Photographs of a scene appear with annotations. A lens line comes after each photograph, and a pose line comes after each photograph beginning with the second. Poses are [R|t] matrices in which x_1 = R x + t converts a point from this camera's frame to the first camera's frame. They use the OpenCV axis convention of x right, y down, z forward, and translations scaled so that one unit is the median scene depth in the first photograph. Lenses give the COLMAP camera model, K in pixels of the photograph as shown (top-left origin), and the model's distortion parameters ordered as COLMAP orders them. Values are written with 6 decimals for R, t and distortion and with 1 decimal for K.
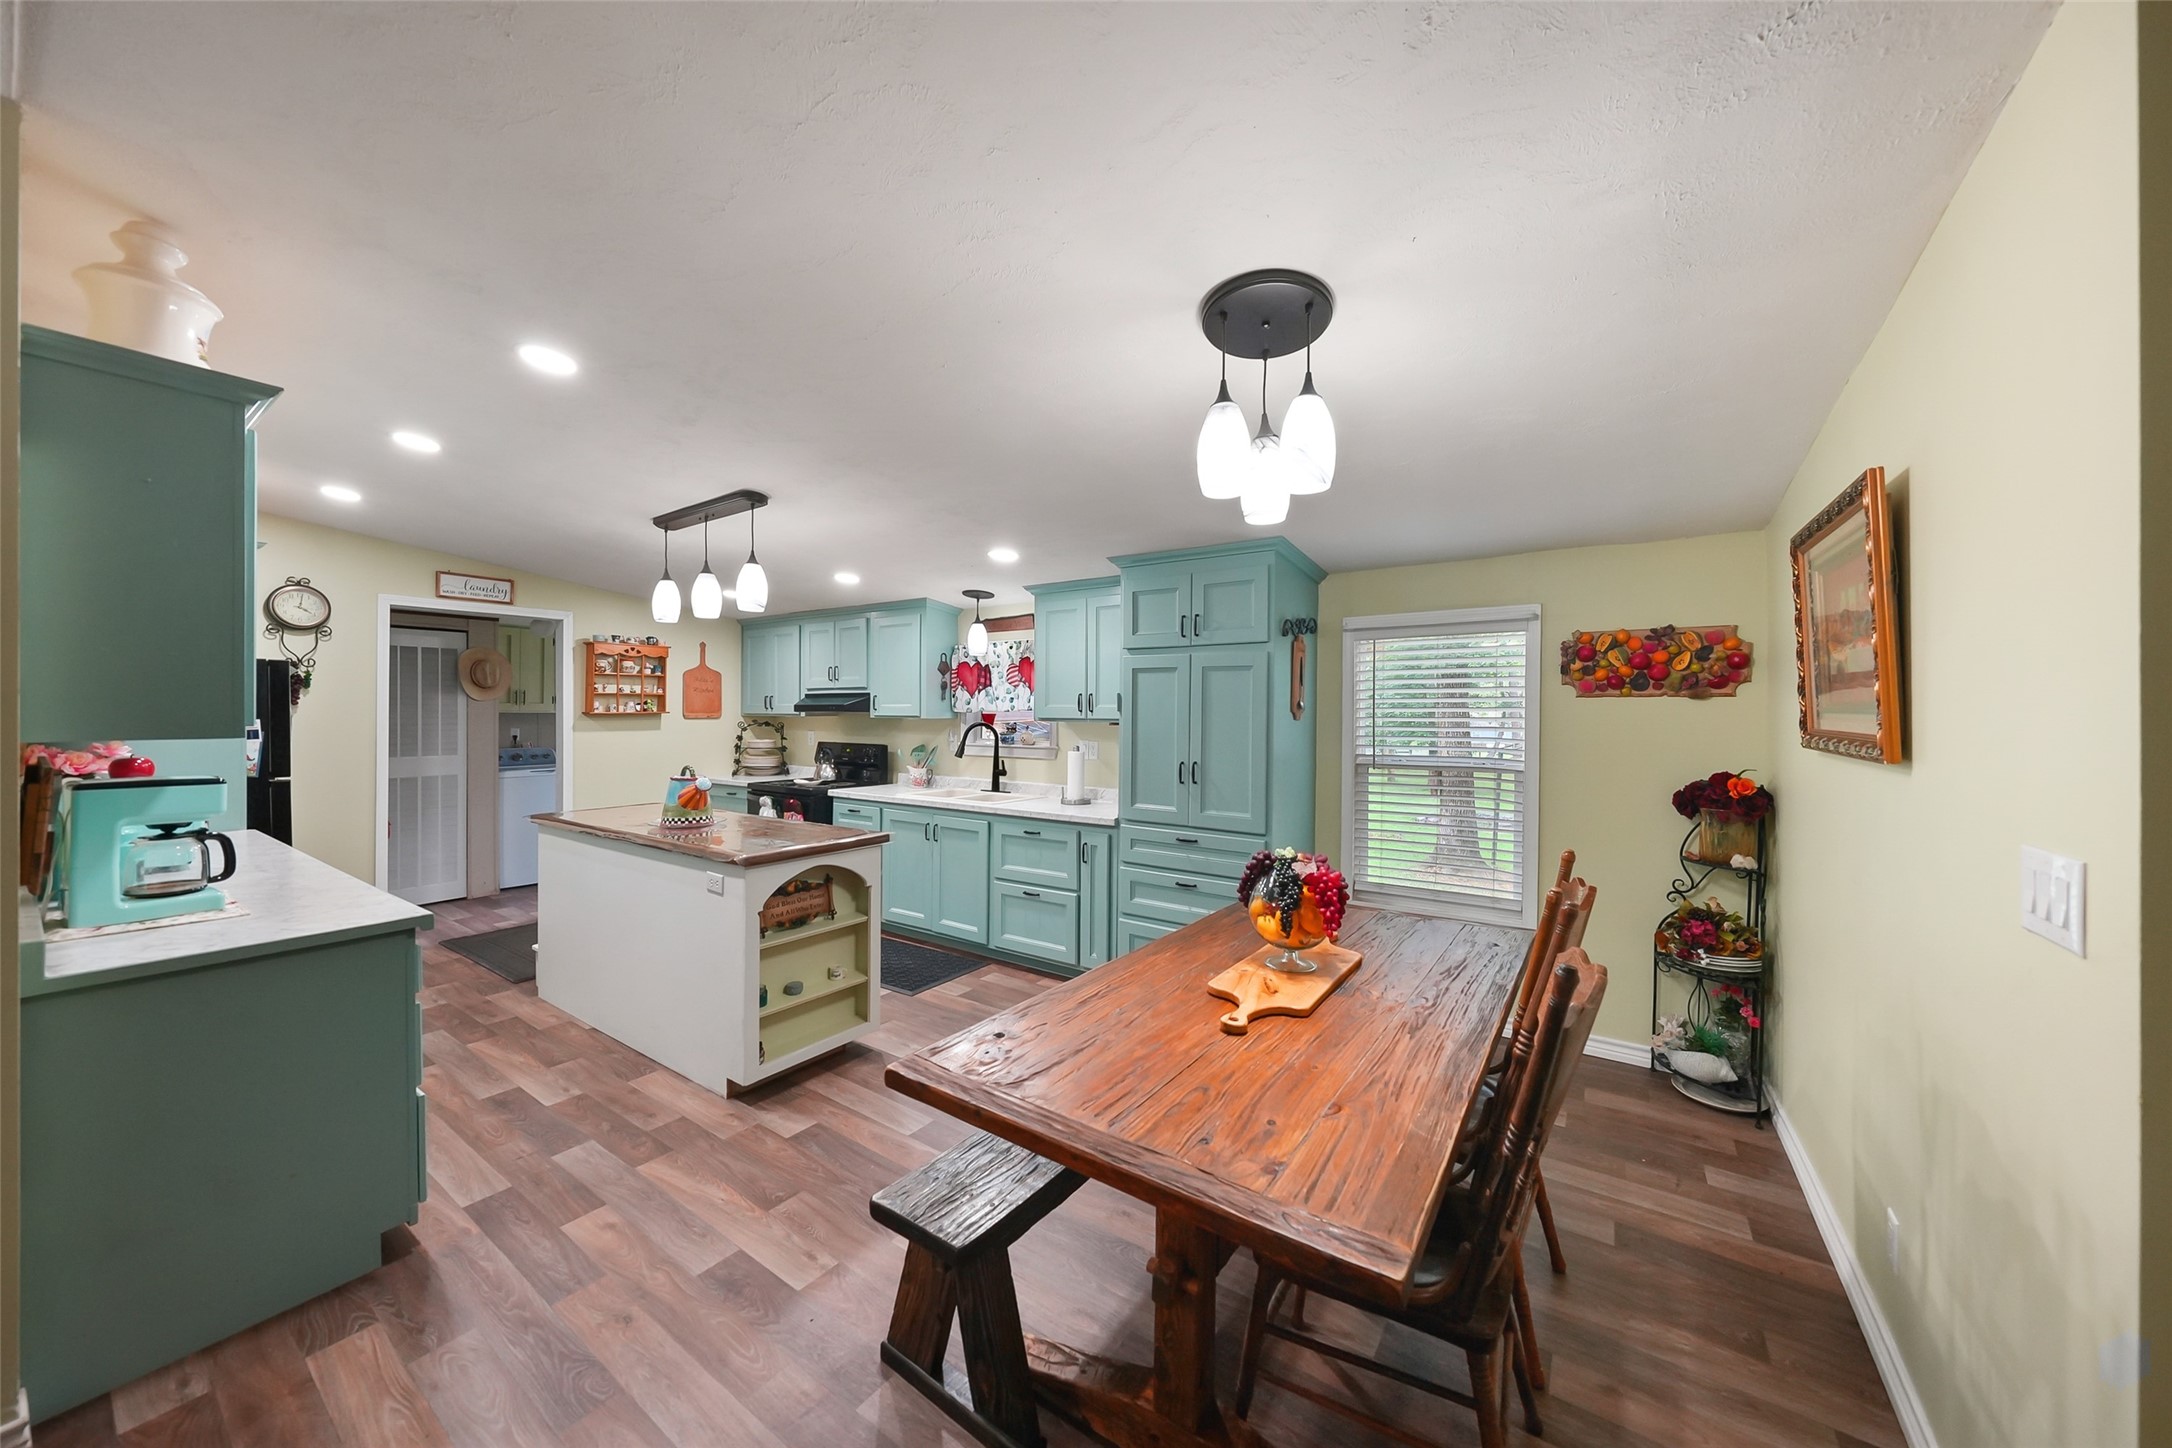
lens RADIAL K [[753.1, 0, 1088.7], [0, 753.1, 713.8], [0, 0, 1]] dist [-0.002343, -0.000730]
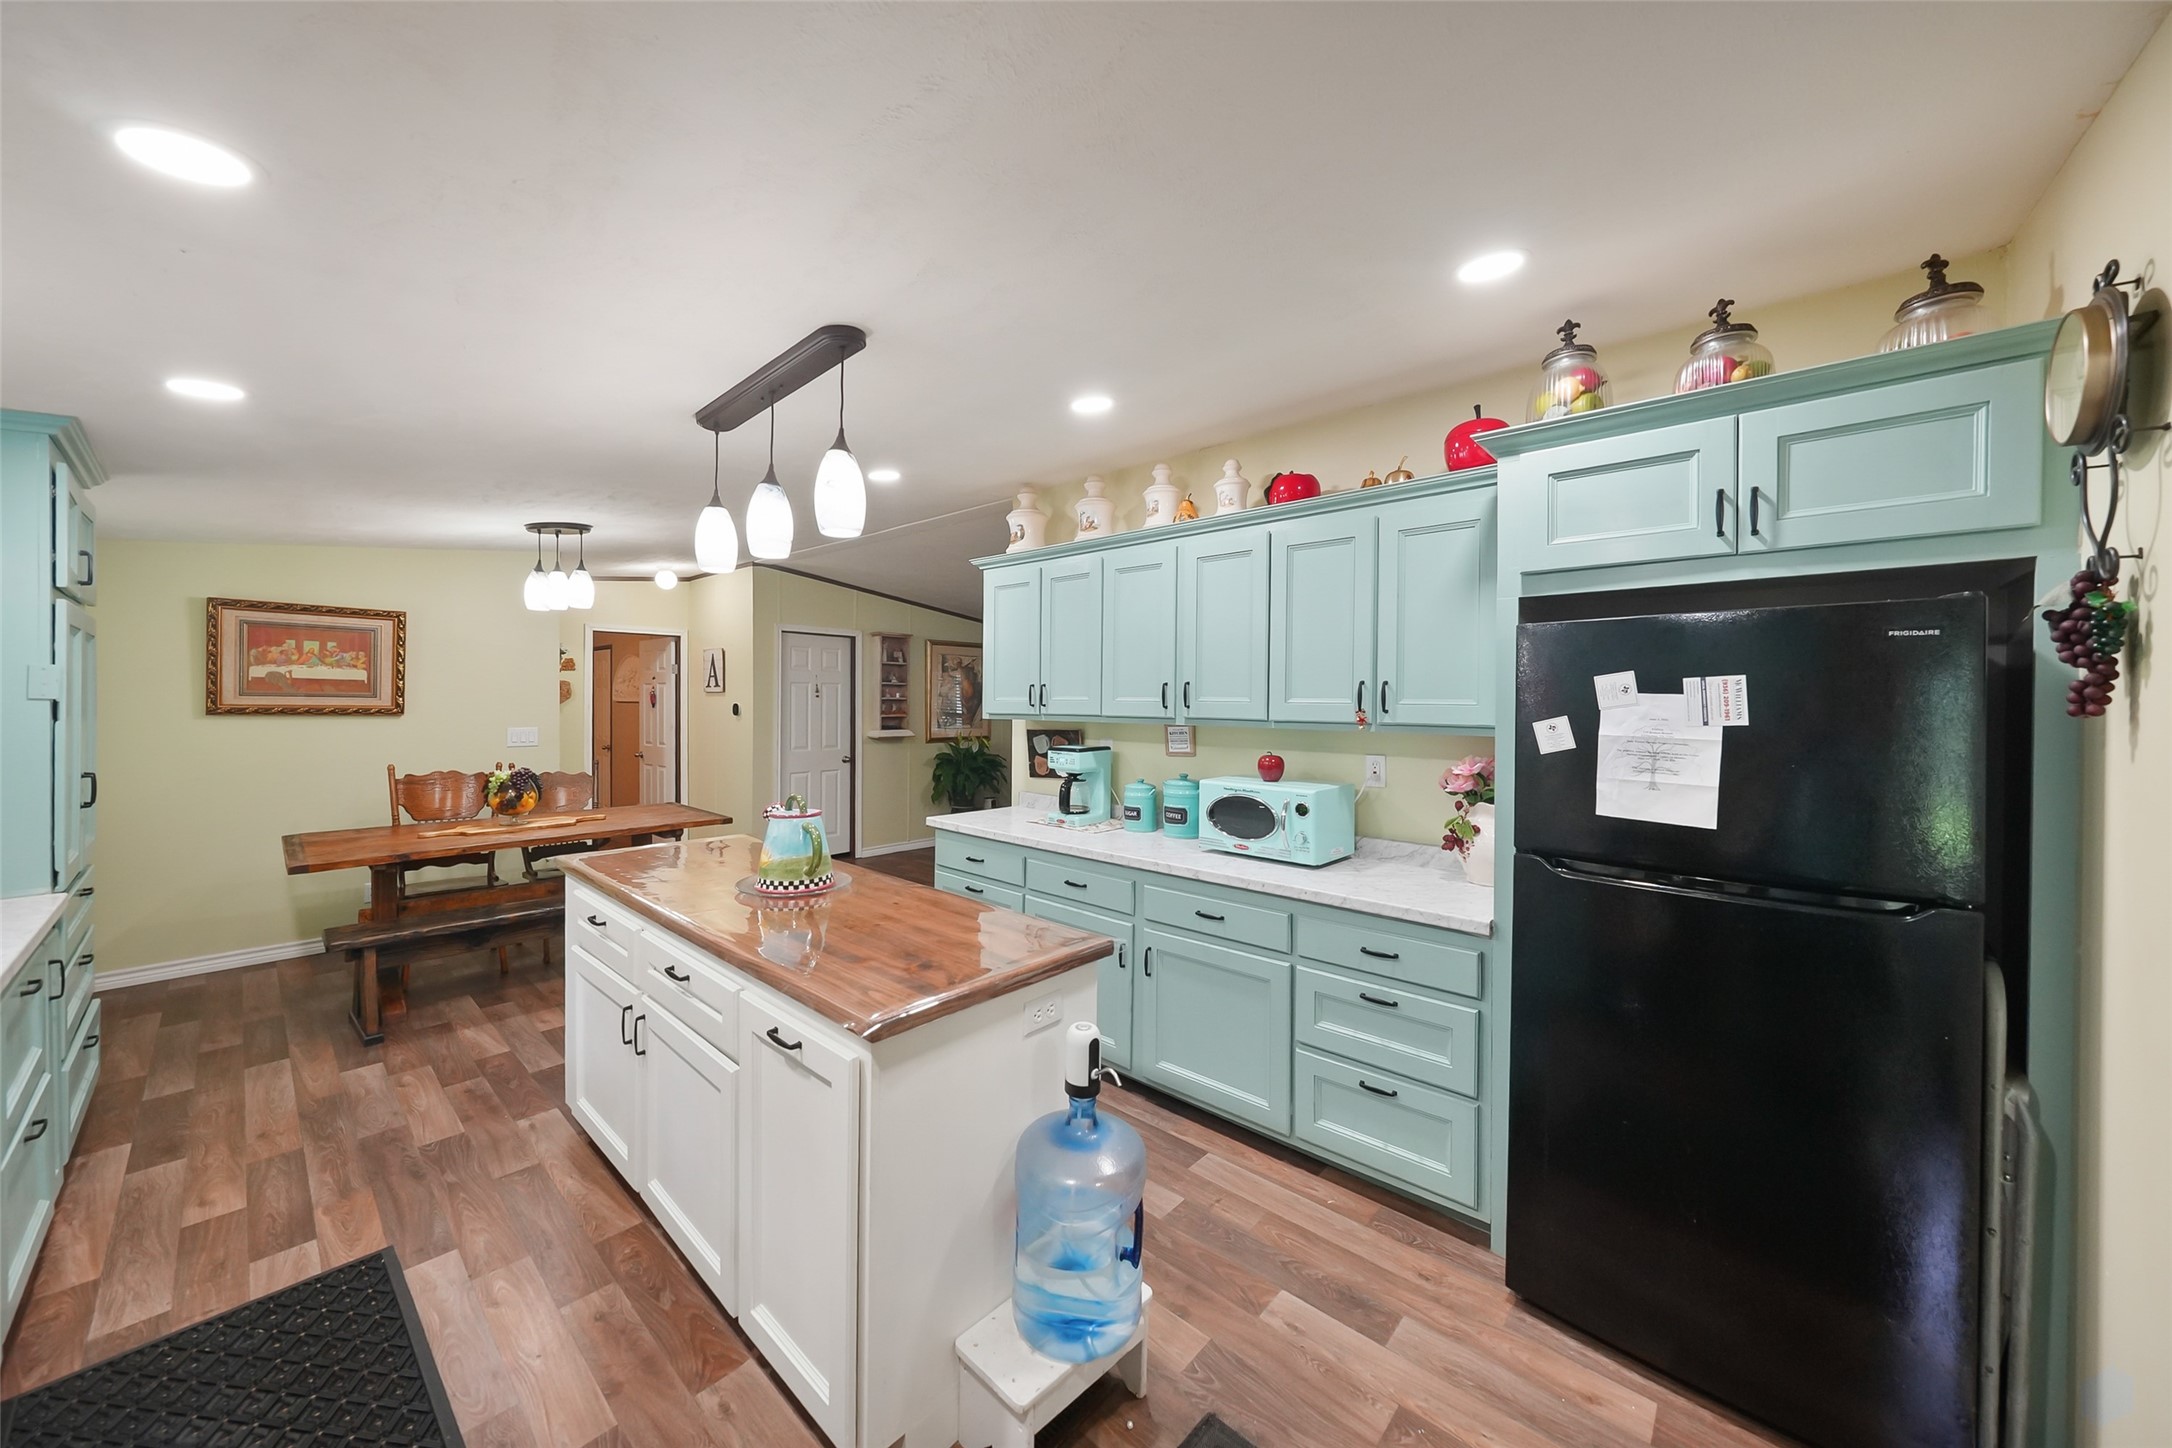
lens RADIAL K [[753.1, 0, 1079.9], [0, 753.1, 716.4], [0, 0, 1]] dist [-0.002343, -0.000730]
pose [[-0.992091, -0.017784, 0.124251, -0.690939], [-0.015151, 0.999641, 0.022104, -0.011777], [-0.124599, 0.020047, -0.992005, 1.303869]]
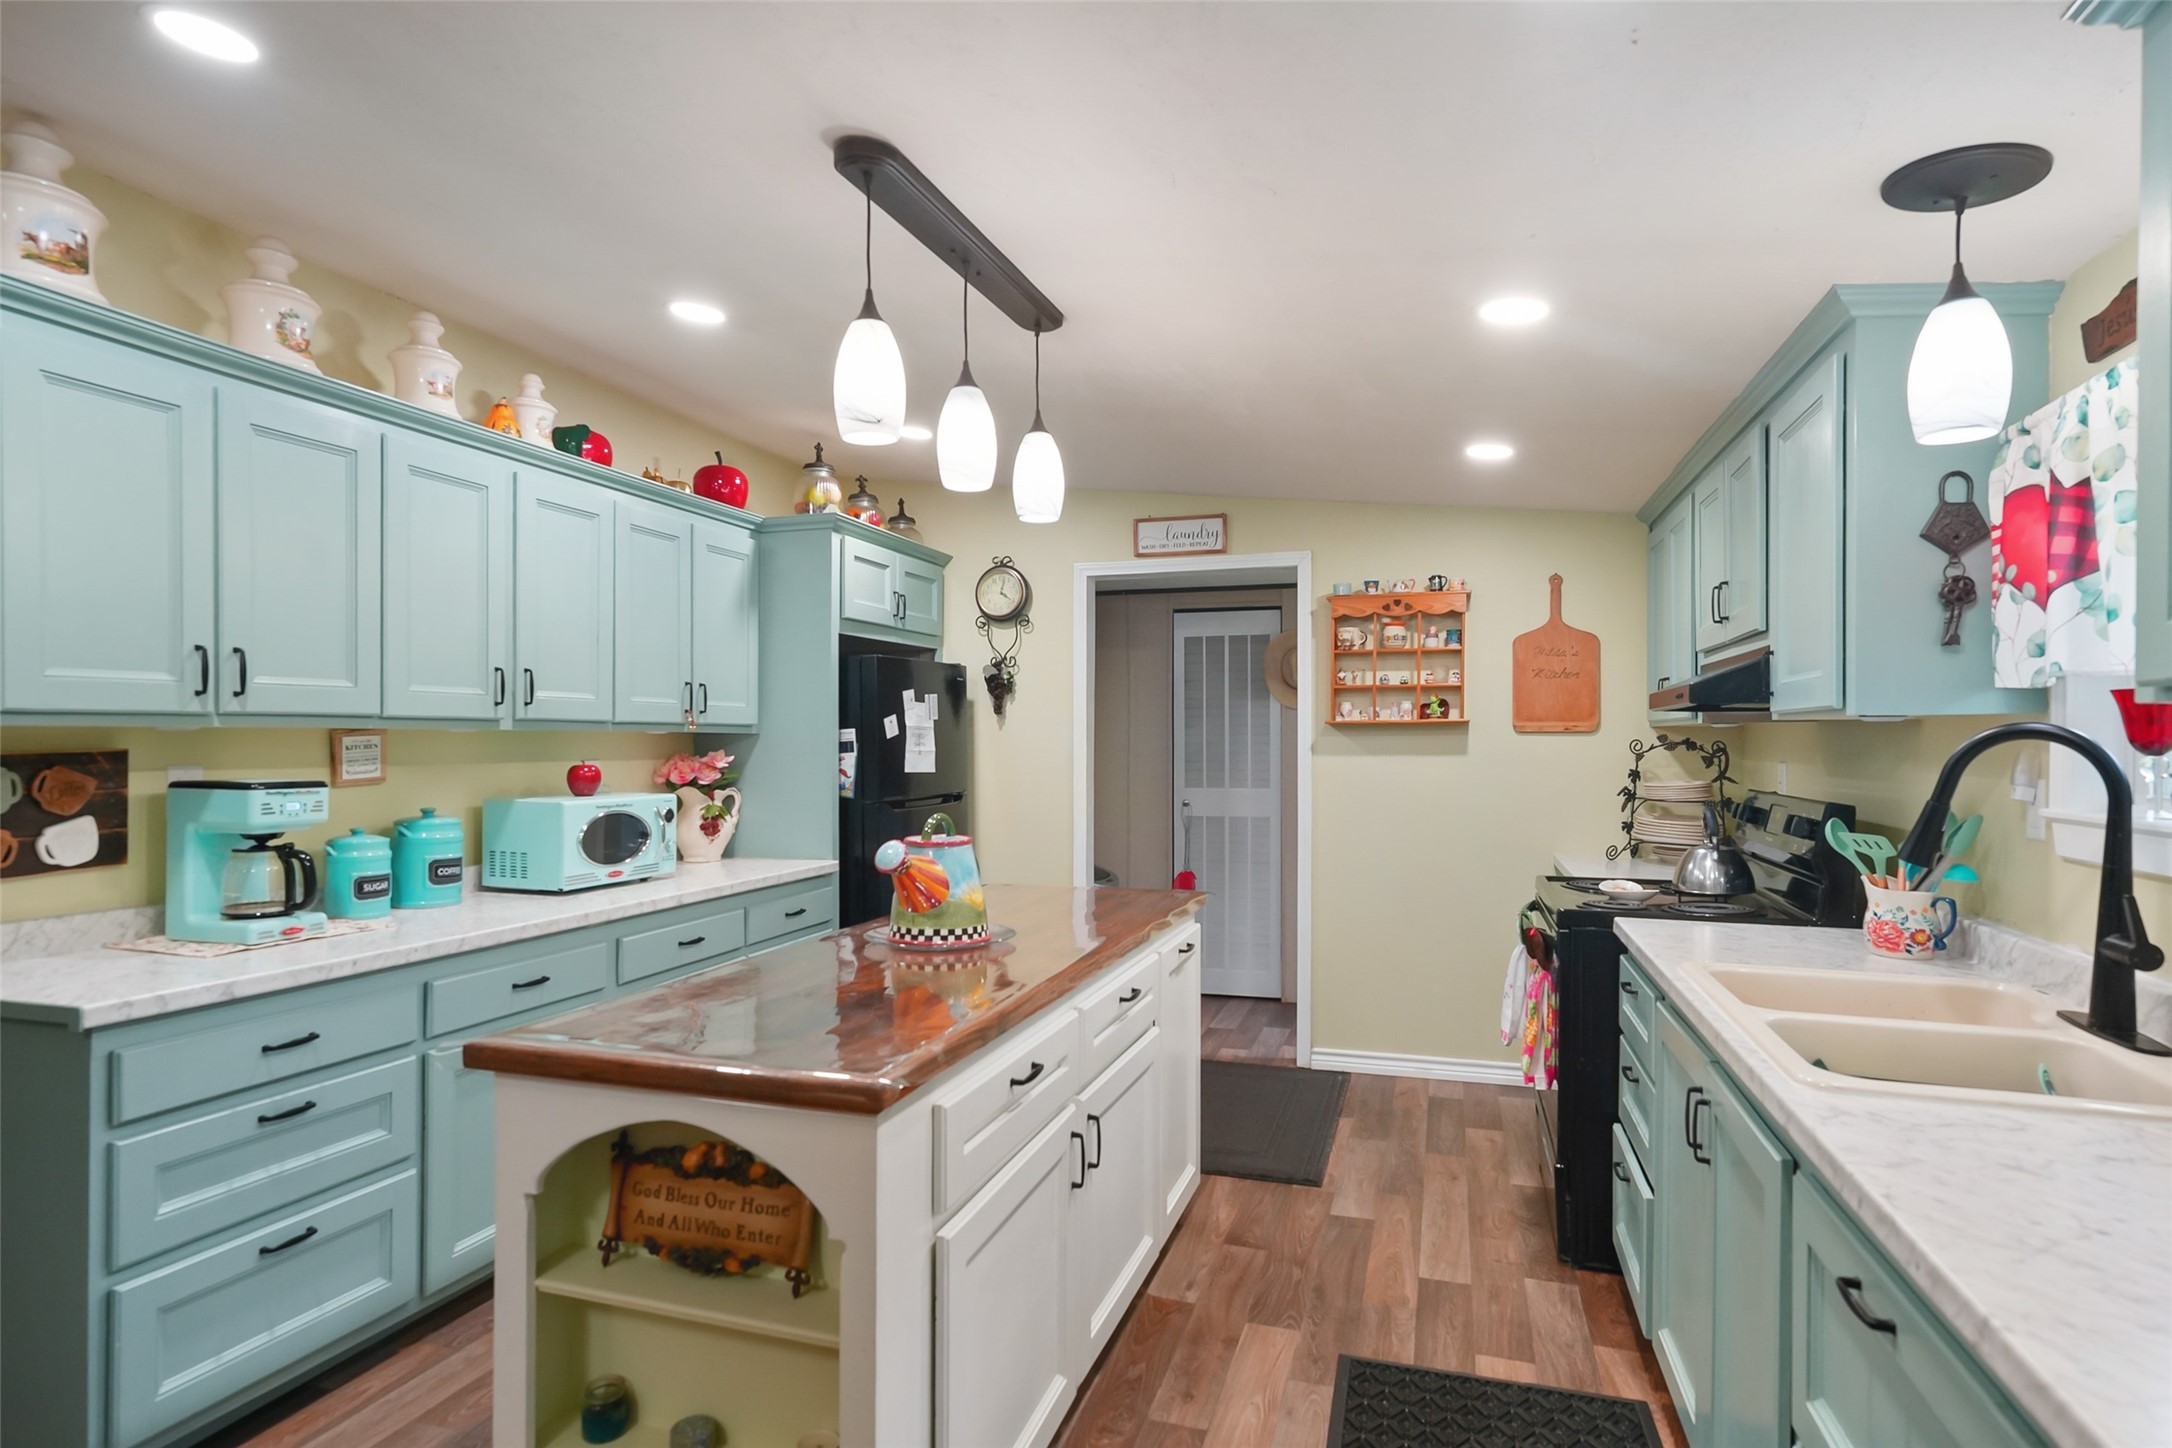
lens RADIAL K [[1137.0, 0, 1081.6], [0, 1137.0, 737.4], [0, 0, 1]] dist [0.007596, -0.004424]
pose [[0.287745, -0.007749, -0.957676, 0.134714], [-0.000569, 0.999966, -0.008262, 0.022336], [0.957707, 0.002922, 0.287731, 0.721154]]
